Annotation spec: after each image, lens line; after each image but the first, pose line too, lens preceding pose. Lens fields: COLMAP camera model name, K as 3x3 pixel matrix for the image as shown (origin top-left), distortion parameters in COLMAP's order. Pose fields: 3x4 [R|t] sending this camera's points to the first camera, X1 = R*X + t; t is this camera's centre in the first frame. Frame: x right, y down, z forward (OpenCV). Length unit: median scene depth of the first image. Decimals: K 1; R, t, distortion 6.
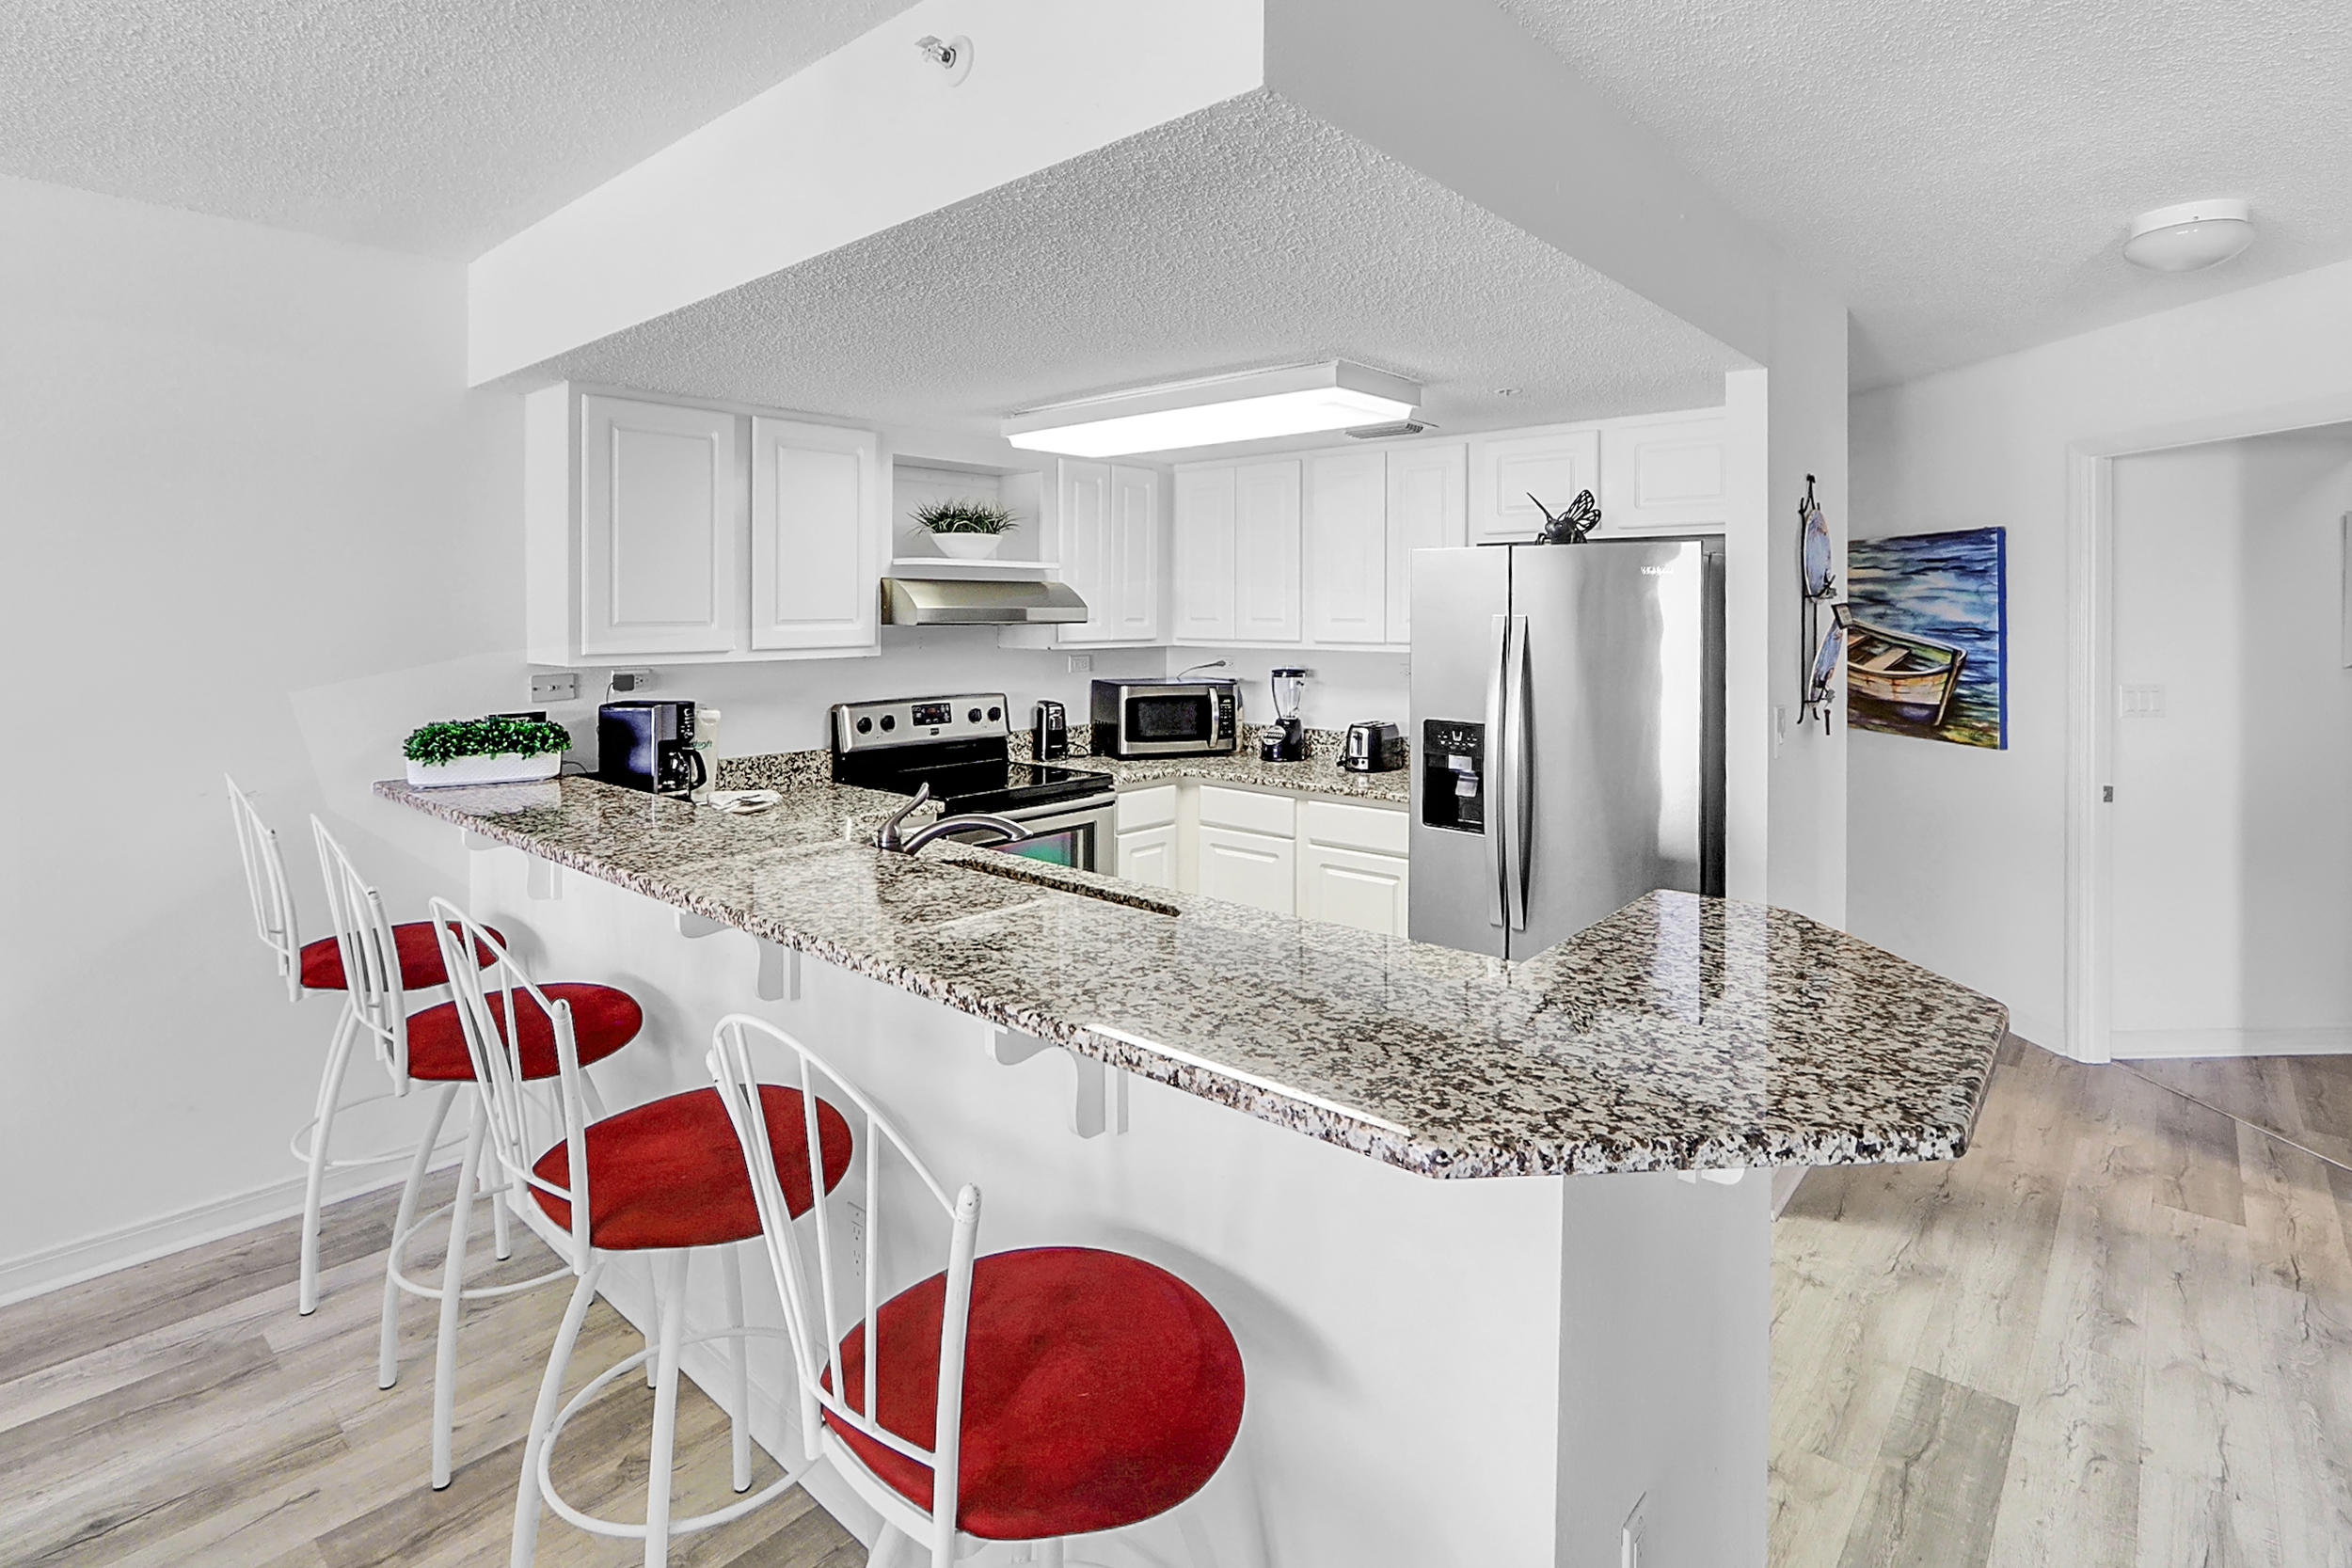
lens RADIAL K [[1150.4, 0, 1159.6], [0, 1150.4, 616.7], [0, 0, 1]] dist [-0.012872, 0.000495]
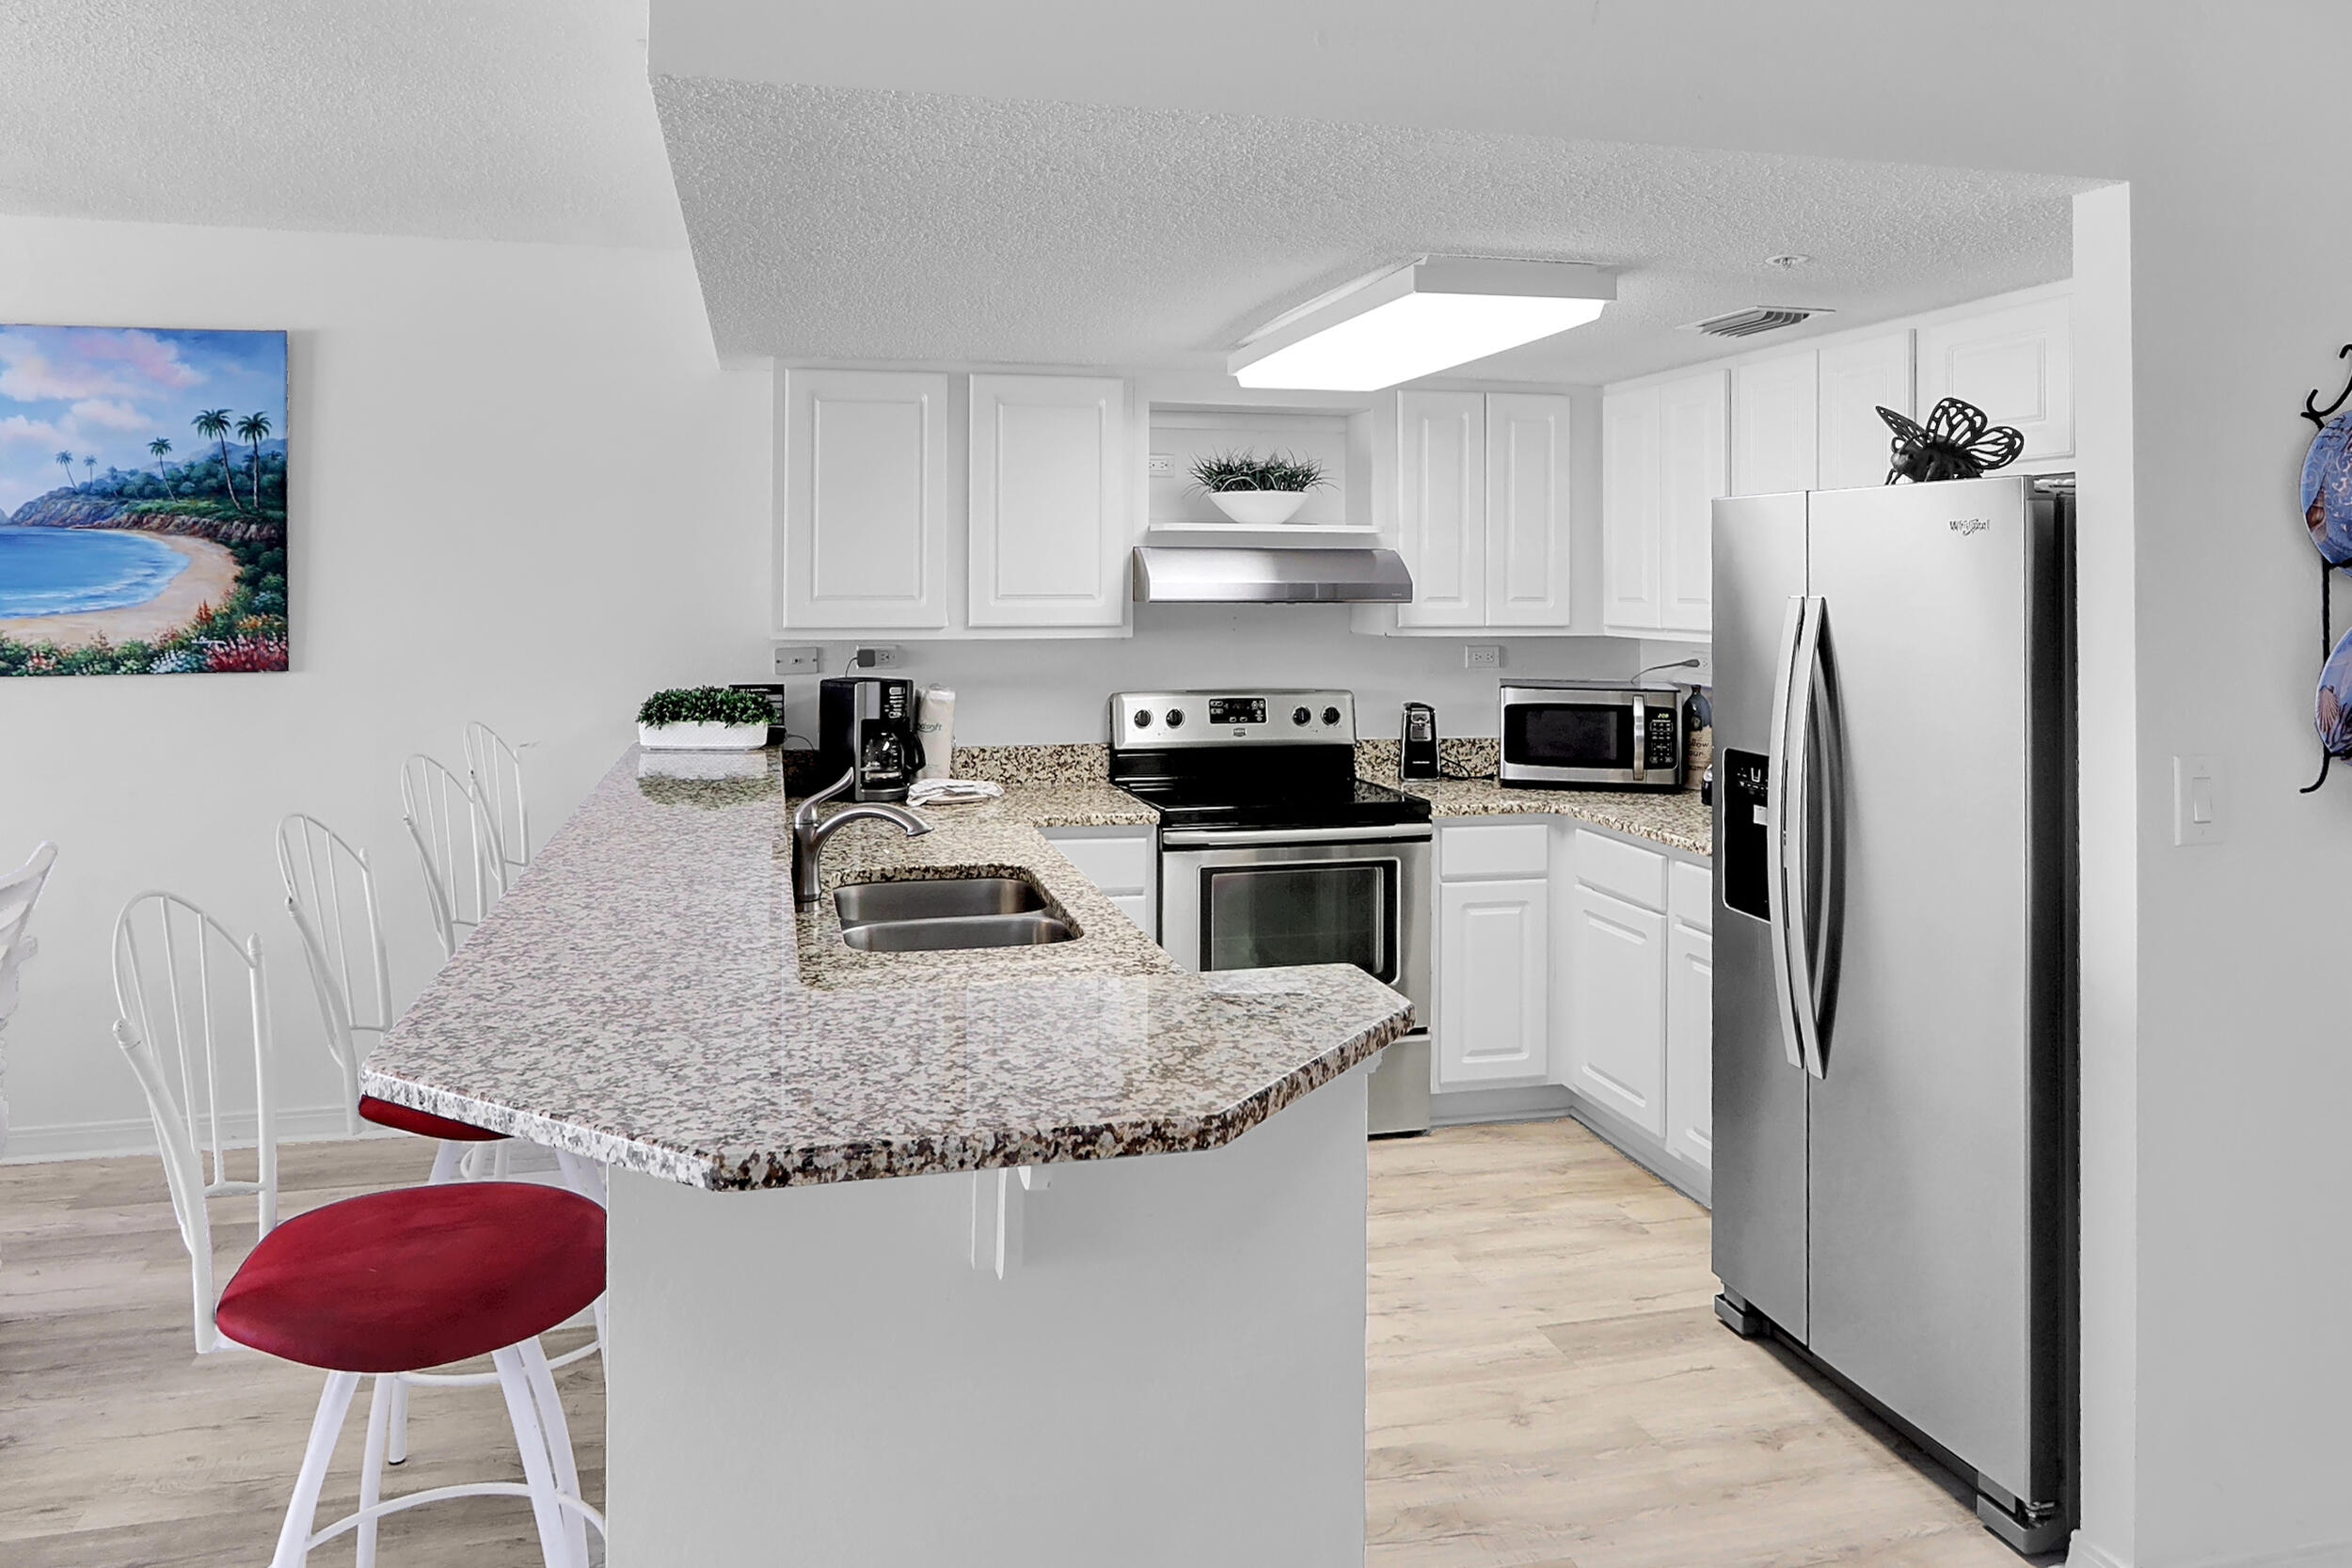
lens RADIAL K [[1575.3, 0, 1175.1], [0, 1575.3, 576.0], [0, 0, 1]] dist [-0.007880, -0.001680]
pose [[0.827671, 0.000644, -0.561213, 0.413138], [-0.006729, 0.999939, -0.008776, -0.001960], [0.561173, 0.011040, 0.827625, 0.039101]]
